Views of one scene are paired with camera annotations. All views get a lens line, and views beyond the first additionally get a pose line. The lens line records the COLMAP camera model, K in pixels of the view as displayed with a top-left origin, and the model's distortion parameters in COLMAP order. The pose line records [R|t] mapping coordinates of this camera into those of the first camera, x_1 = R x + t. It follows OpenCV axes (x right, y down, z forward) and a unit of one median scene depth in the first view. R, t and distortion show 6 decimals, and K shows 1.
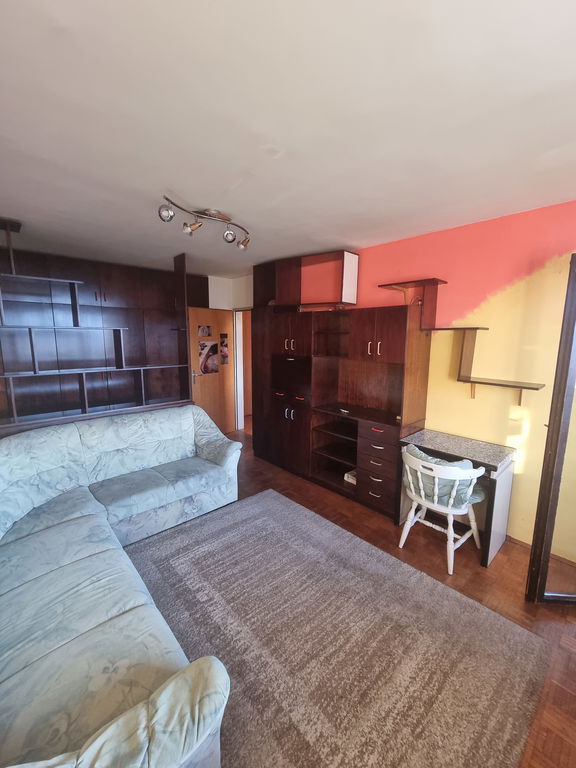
lens RADIAL K [[316.0, 0, 288.0], [0, 316.0, 384.0], [0, 0, 1]] dist [-0.003464, -0.000277]
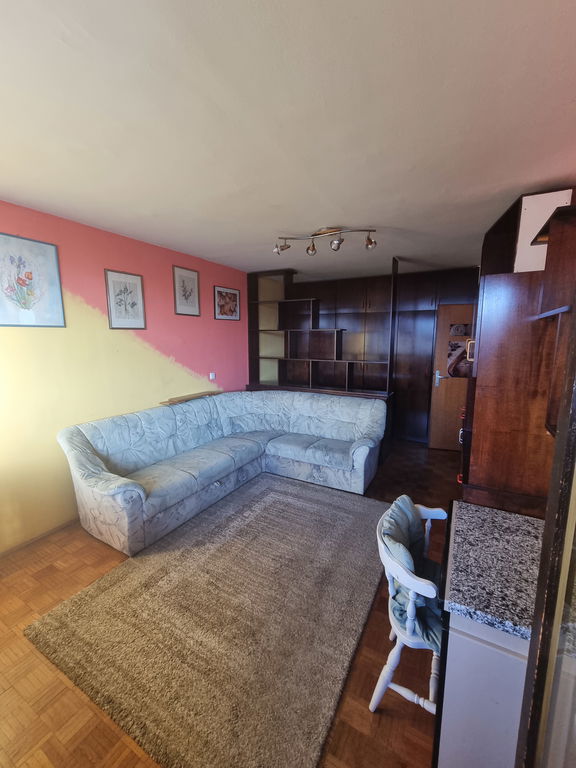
lens RADIAL K [[316.0, 0, 288.0], [0, 316.0, 384.0], [0, 0, 1]] dist [-0.003464, -0.000277]
pose [[0.312244, 0.133723, -0.940543, 0.877821], [-0.140224, 0.985687, 0.093590, -0.062272], [0.939596, 0.102664, 0.326526, 0.522436]]
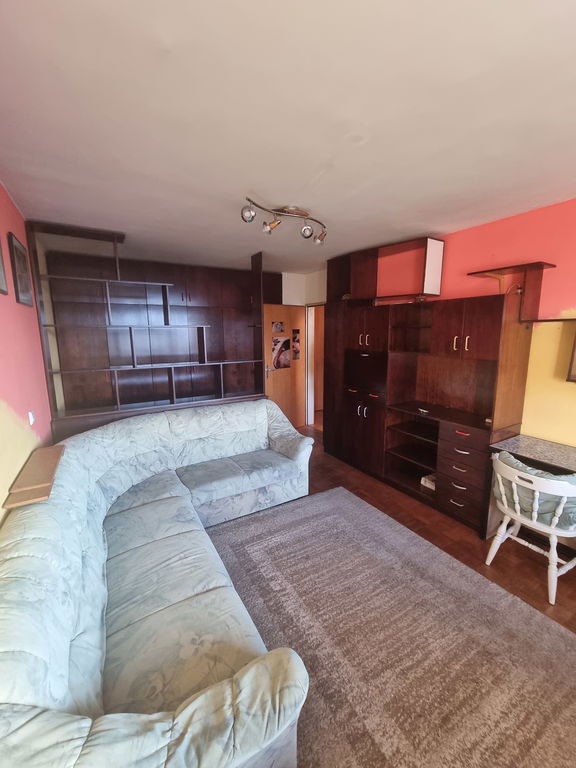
lens RADIAL K [[316.0, 0, 288.0], [0, 316.0, 384.0], [0, 0, 1]] dist [-0.003464, -0.000277]
pose [[0.977236, 0.021022, -0.211112, -0.022566], [-0.017859, 0.999698, 0.016877, -0.002666], [0.211403, -0.012723, 0.977316, 0.007052]]
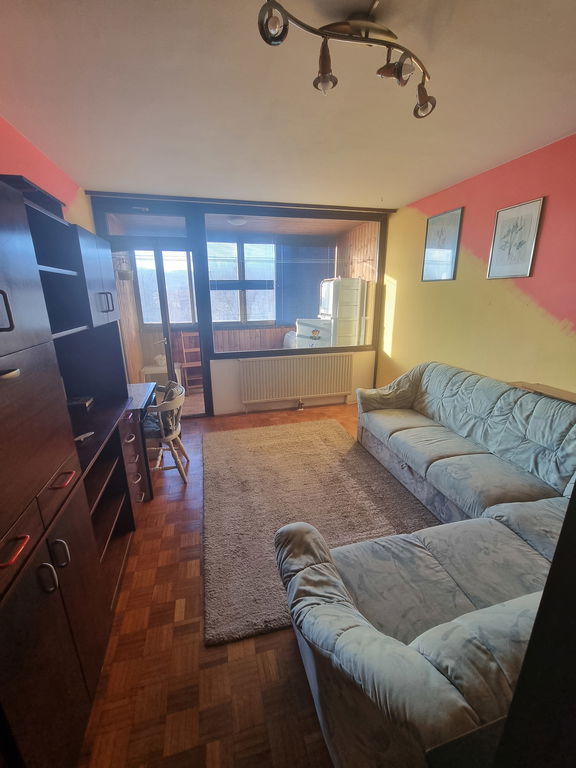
lens RADIAL K [[316.0, 0, 288.0], [0, 316.0, 384.0], [0, 0, 1]] dist [-0.003464, -0.000277]
pose [[-0.885874, -0.131341, 0.444946, -0.423635], [0.070416, 0.909910, 0.408786, -0.230723], [-0.458551, 0.393465, -0.796817, 1.628913]]
